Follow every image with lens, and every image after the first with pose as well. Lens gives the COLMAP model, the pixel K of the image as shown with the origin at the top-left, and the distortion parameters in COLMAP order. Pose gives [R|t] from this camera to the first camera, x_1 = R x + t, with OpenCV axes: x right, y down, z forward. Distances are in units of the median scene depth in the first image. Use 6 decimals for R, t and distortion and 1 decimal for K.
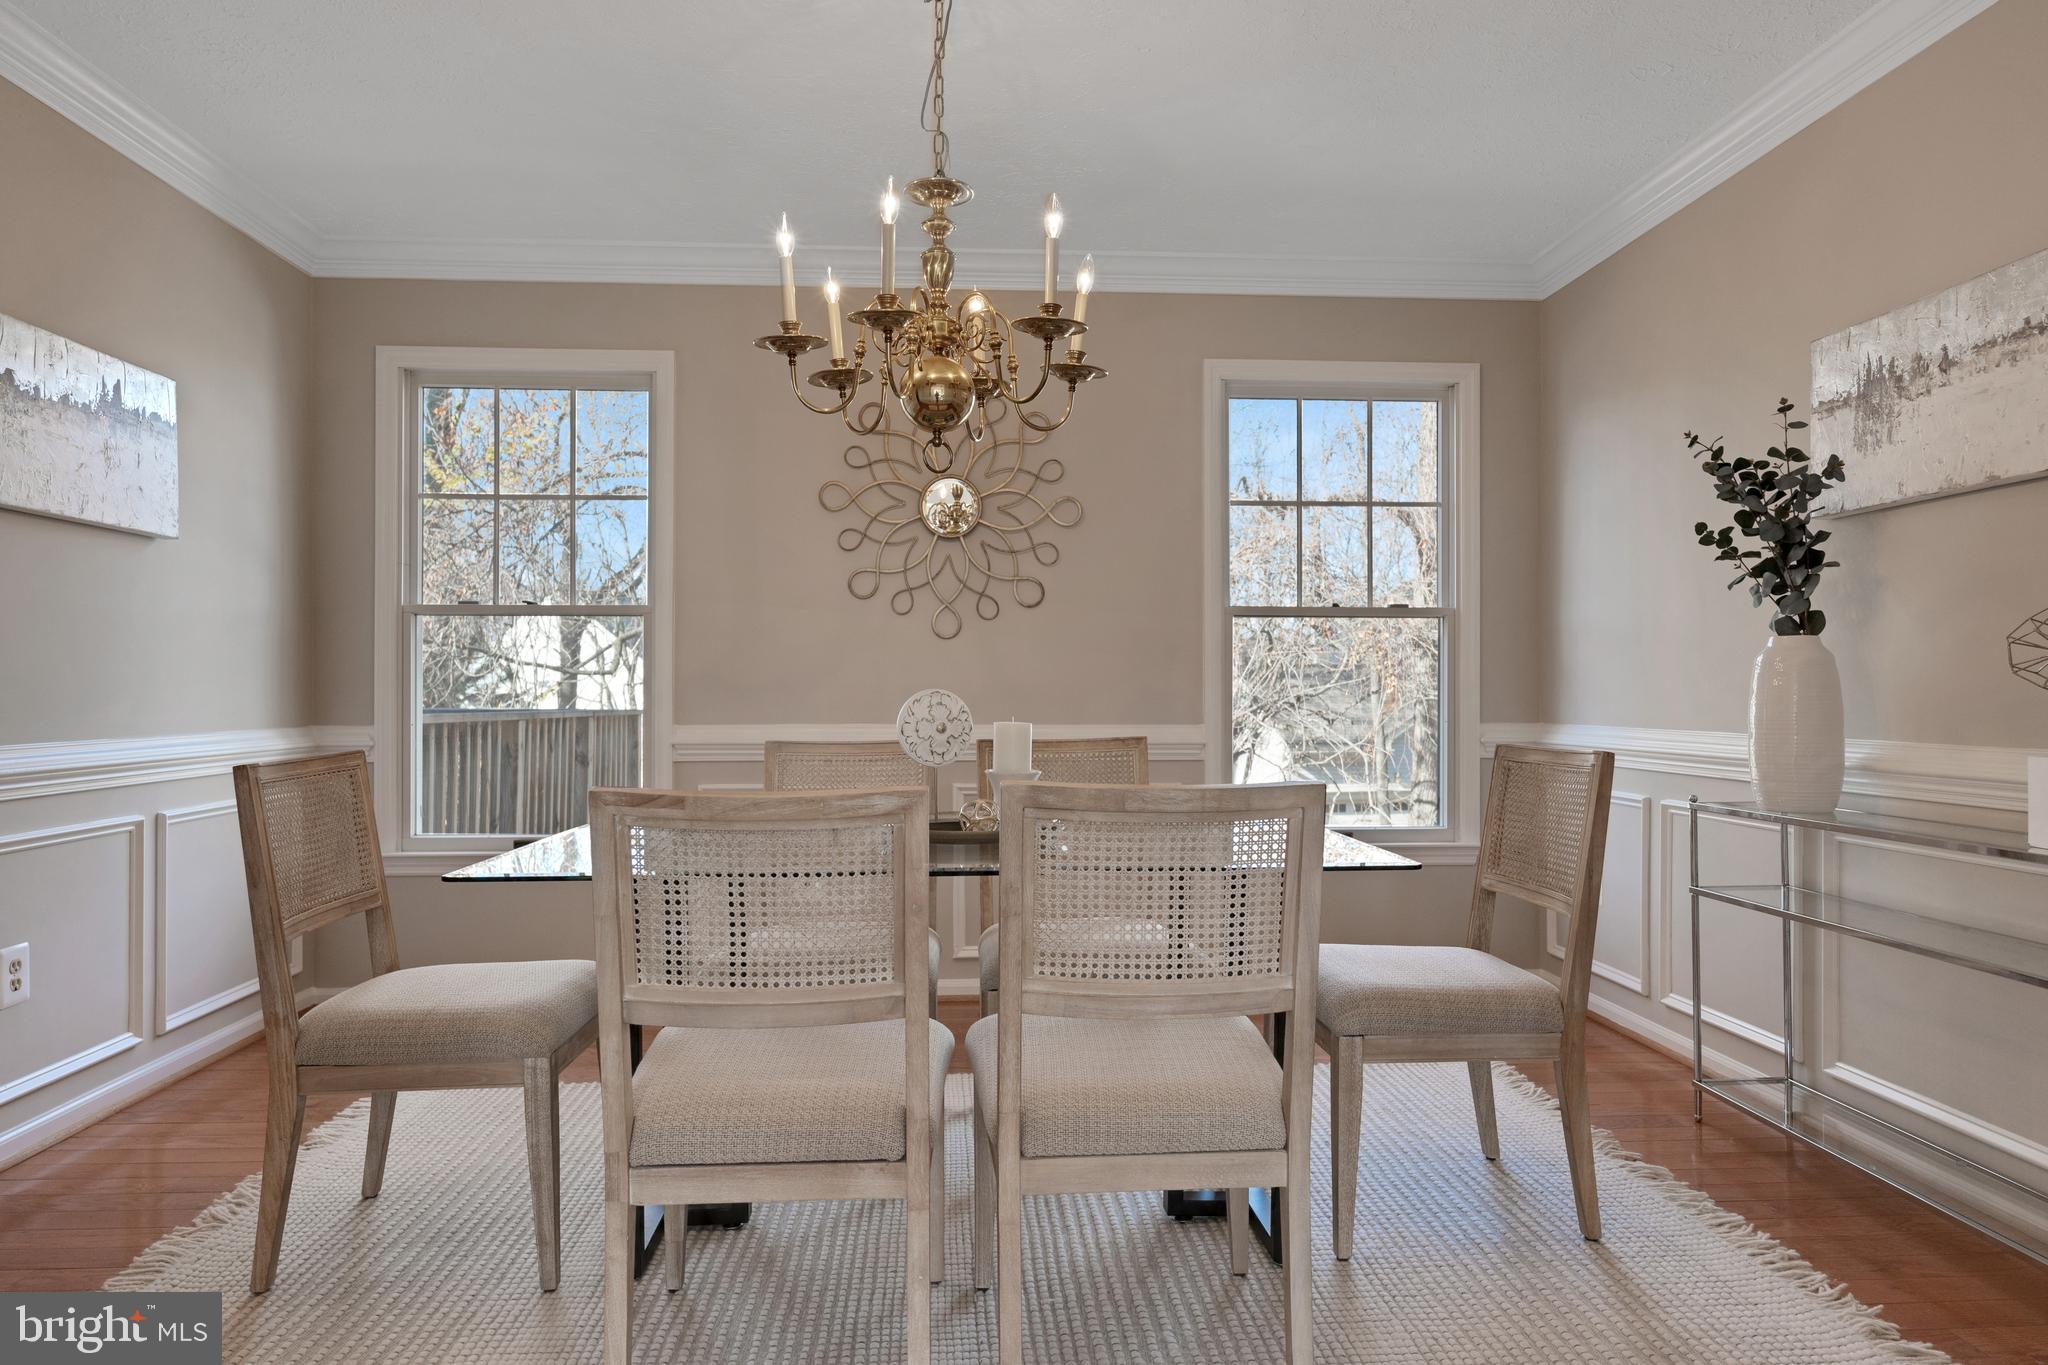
lens RADIAL K [[1187.4, 0, 1021.2], [0, 1187.4, 680.9], [0, 0, 1]] dist [-0.004054, -0.001982]
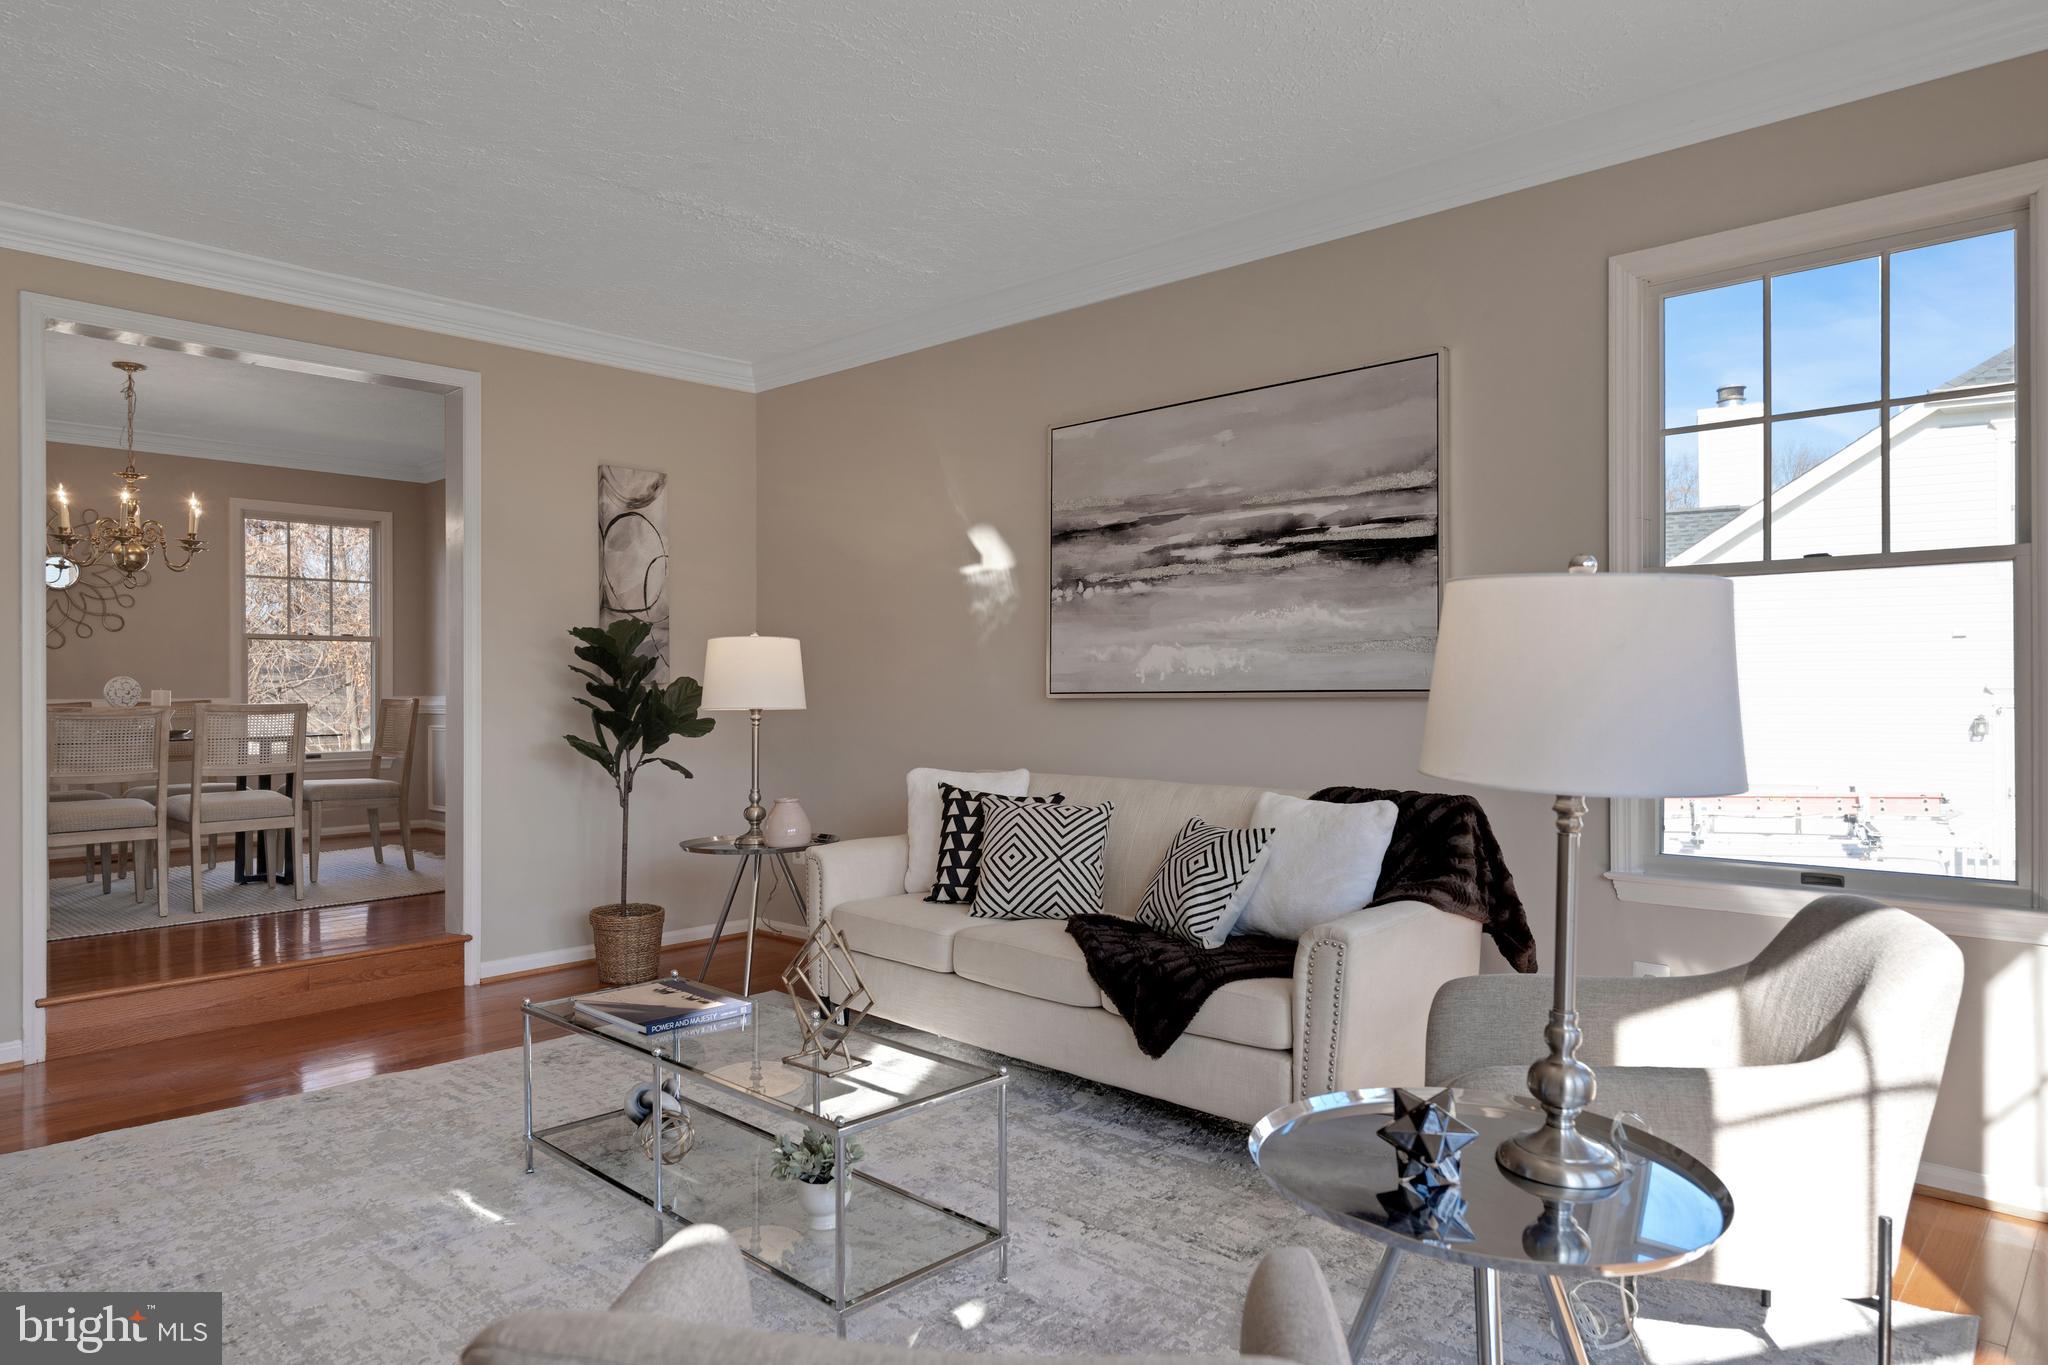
lens RADIAL K [[1187.4, 0, 1007.4], [0, 1187.4, 687.5], [0, 0, 1]] dist [-0.004054, -0.001982]
pose [[0.704983, -0.004025, 0.709212, -0.299650], [-0.002093, 0.999968, 0.007756, 0.004241], [-0.709221, -0.006952, 0.704952, -1.147531]]
